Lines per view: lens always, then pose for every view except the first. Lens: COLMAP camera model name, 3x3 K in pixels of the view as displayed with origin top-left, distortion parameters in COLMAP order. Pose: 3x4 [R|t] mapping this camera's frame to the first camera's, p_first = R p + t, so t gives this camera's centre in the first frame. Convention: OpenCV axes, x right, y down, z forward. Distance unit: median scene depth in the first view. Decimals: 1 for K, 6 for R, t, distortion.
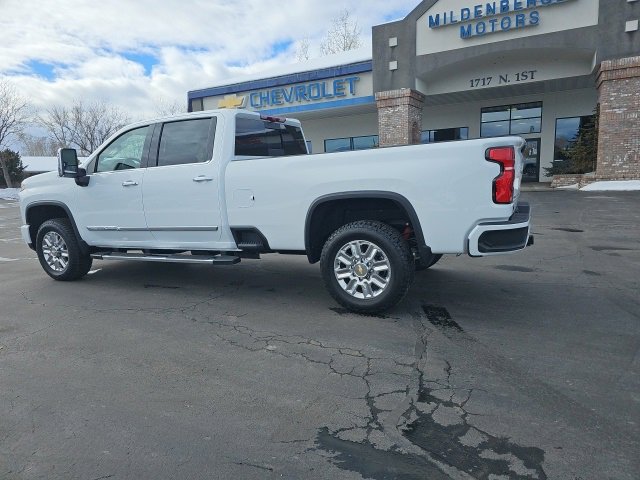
lens RADIAL K [[424.2, 0, 320.1], [0, 424.2, 244.5], [0, 0, 1]] dist [0.060905, -0.049376]
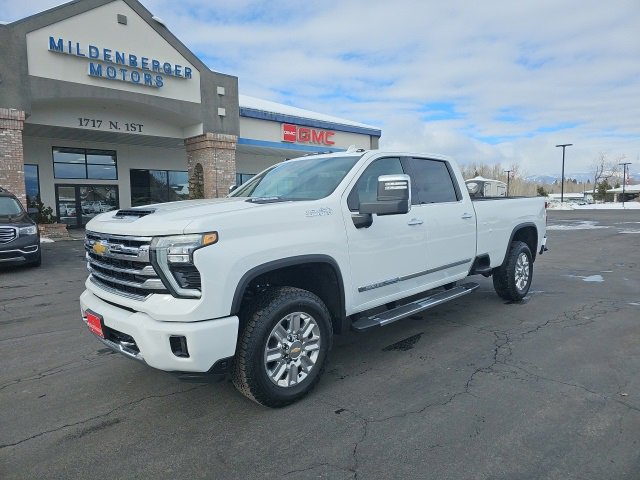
lens RADIAL K [[420.5, 0, 321.2], [0, 420.5, 237.1], [0, 0, 1]] dist [0.063278, -0.051607]
pose [[0.323857, -0.040654, 0.945232, -0.377592], [0.157213, 0.987499, -0.011393, -0.038556], [-0.932953, 0.152293, 0.326200, 0.262900]]
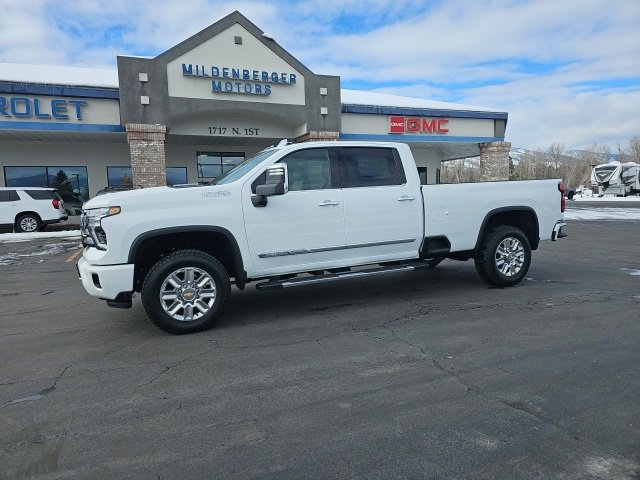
lens RADIAL K [[421.7, 0, 312.1], [0, 421.7, 238.0], [0, 0, 1]] dist [0.063720, -0.052540]
pose [[0.645082, -0.045757, 0.762742, -0.353399], [0.128162, 0.990544, -0.048968, -0.005724], [-0.753289, 0.129343, 0.644846, 0.118935]]
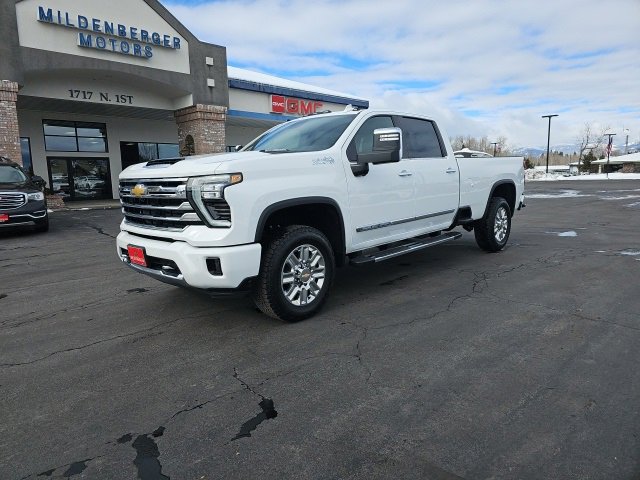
lens RADIAL K [[421.3, 0, 314.4], [0, 421.3, 236.8], [0, 0, 1]] dist [0.062912, -0.050188]
pose [[0.308722, -0.097362, 0.946156, -0.413262], [0.168772, 0.984570, 0.046246, -0.023354], [-0.936059, 0.145408, 0.320391, 0.263274]]
